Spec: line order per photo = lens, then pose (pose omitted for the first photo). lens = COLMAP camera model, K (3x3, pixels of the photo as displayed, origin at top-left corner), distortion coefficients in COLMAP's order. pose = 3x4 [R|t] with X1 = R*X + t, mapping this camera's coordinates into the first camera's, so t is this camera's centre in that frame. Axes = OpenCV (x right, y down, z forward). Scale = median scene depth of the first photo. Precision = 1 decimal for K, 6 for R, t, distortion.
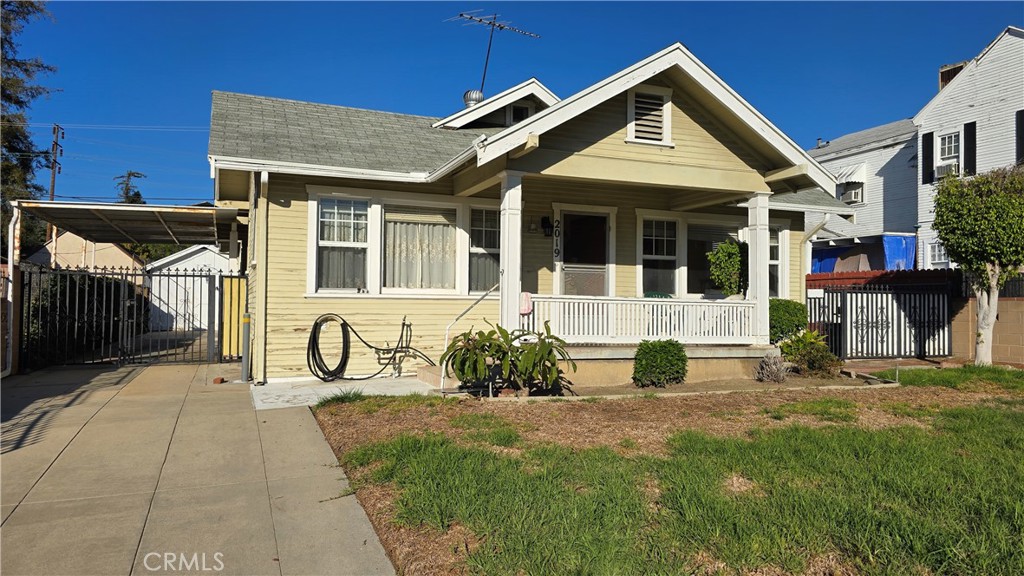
lens RADIAL K [[687.5, 0, 497.5], [0, 687.5, 287.4], [0, 0, 1]] dist [0.078118, -0.081877]
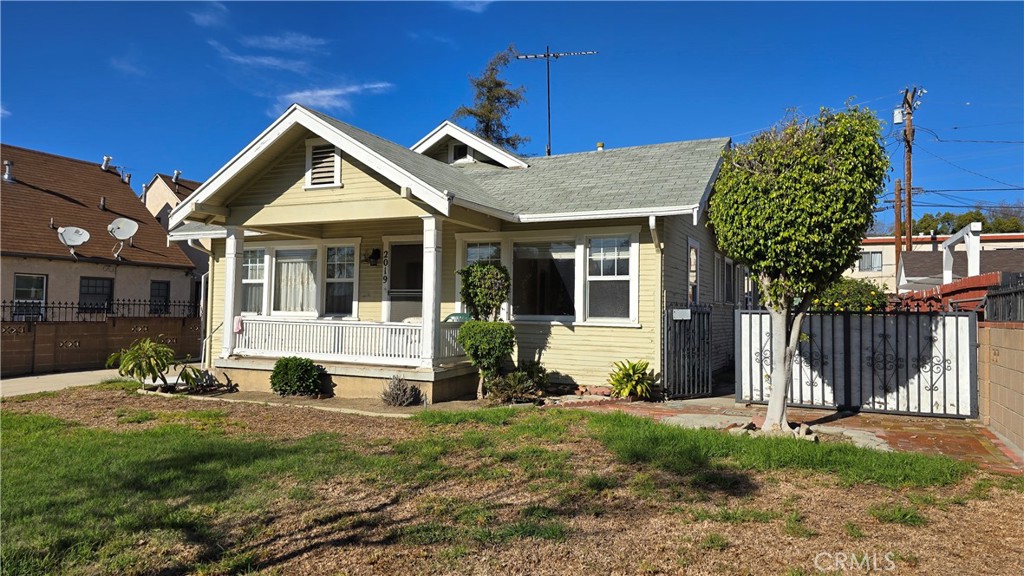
lens RADIAL K [[687.5, 0, 497.5], [0, 687.5, 287.4], [0, 0, 1]] dist [0.078118, -0.081877]
pose [[0.667045, -0.028100, -0.744488, 1.223975], [0.011679, 0.999560, -0.027263, -0.004533], [0.744926, 0.009491, 0.667079, 0.428459]]
